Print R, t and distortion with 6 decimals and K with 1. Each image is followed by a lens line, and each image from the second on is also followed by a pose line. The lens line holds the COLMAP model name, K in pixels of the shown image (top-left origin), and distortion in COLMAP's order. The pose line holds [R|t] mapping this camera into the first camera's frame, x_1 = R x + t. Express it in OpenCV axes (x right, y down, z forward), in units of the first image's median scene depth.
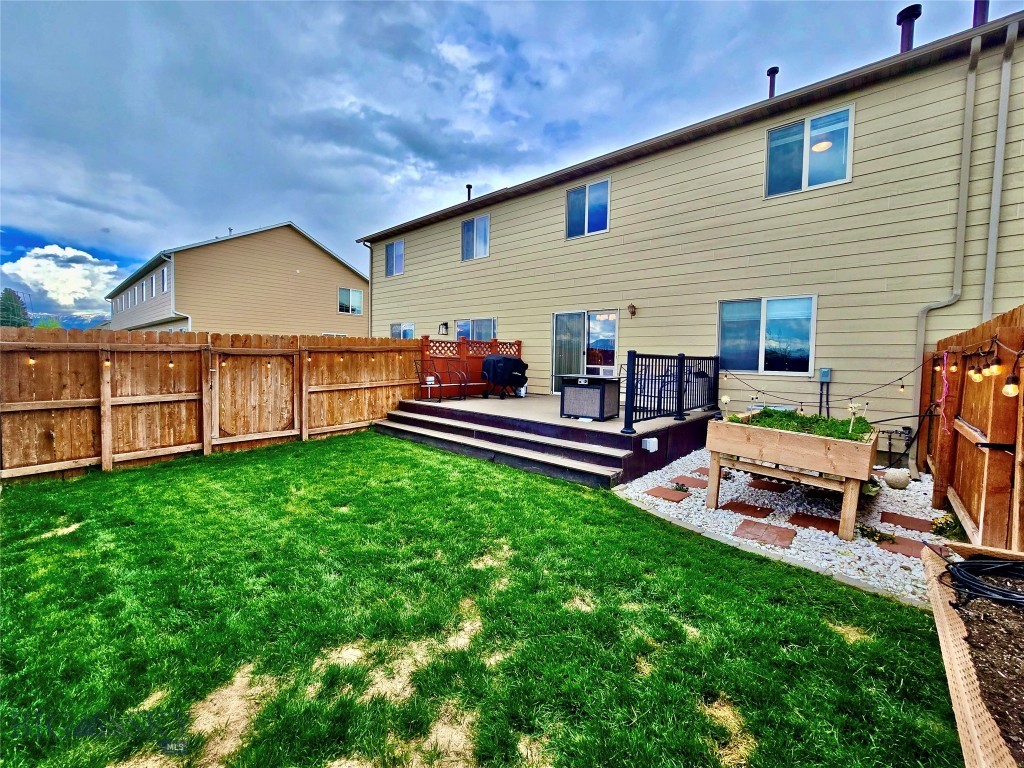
lens RADIAL K [[416.7, 0, 512.1], [0, 416.7, 377.0], [0, 0, 1]] dist [-0.001162, -0.000210]
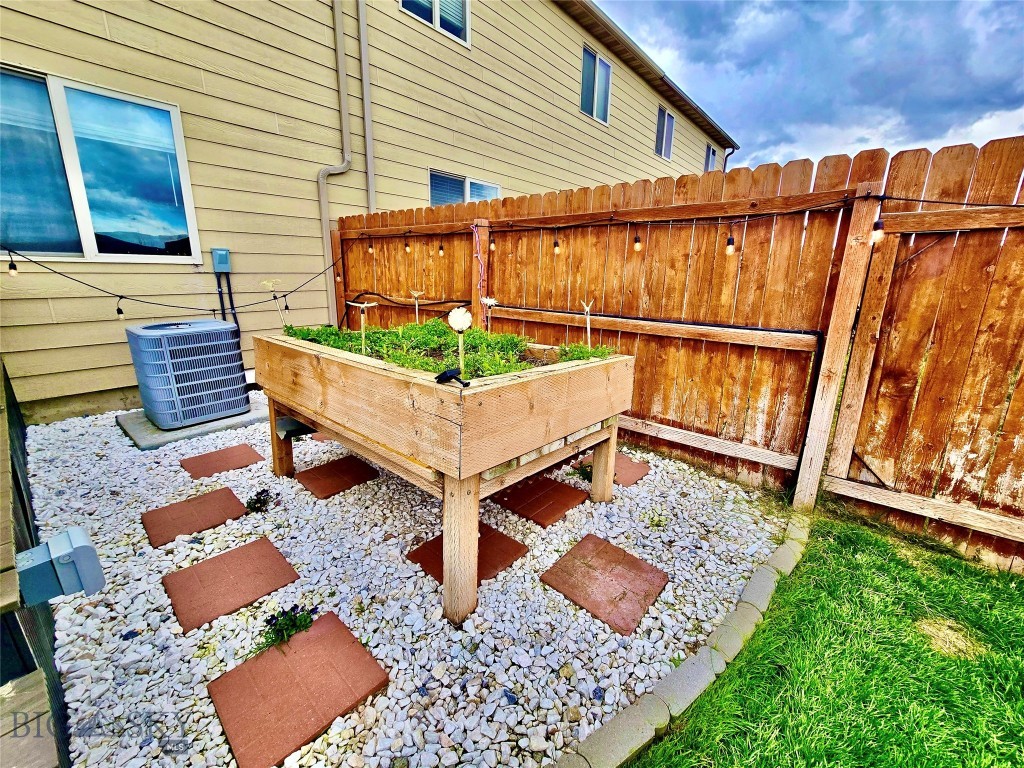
lens RADIAL K [[416.7, 0, 512.1], [0, 416.7, 377.0], [0, 0, 1]] dist [-0.001162, -0.000210]
pose [[-0.028047, -0.277607, 0.960285, 0.098805], [0.014039, 0.960459, 0.278067, -0.005642], [-0.999508, 0.021280, -0.023041, 0.599471]]
